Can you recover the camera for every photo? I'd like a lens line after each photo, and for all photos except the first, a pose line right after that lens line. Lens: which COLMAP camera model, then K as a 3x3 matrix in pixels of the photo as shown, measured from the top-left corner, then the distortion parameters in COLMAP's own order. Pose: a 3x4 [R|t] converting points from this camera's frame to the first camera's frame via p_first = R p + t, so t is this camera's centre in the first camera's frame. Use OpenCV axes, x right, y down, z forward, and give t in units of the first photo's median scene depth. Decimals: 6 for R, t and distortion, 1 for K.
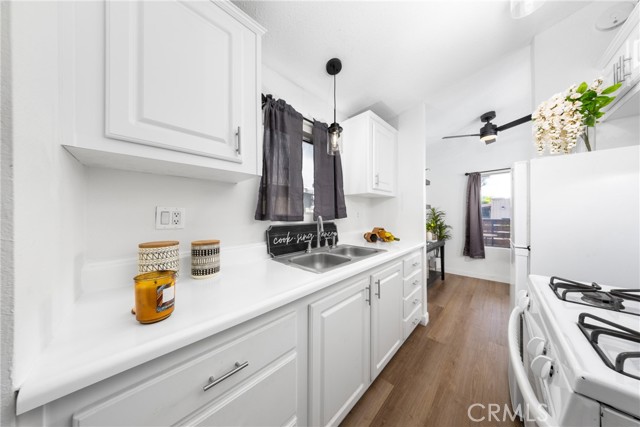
lens RADIAL K [[183.9, 0, 318.4], [0, 183.9, 214.2], [0, 0, 1]] dist [-0.009176, -0.000044]
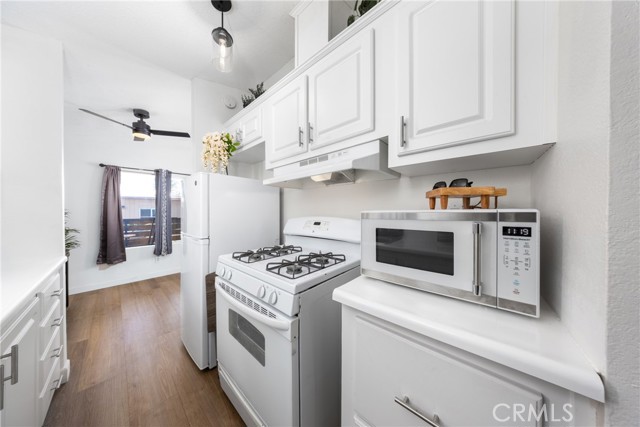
lens RADIAL K [[183.9, 0, 319.0], [0, 183.9, 212.2], [0, 0, 1]] dist [-0.009176, -0.000044]
pose [[-0.044676, 0.001848, 0.999000, -0.088330], [0.005236, 0.999985, -0.001615, 0.000258], [-0.998988, 0.005159, -0.044685, 0.088068]]
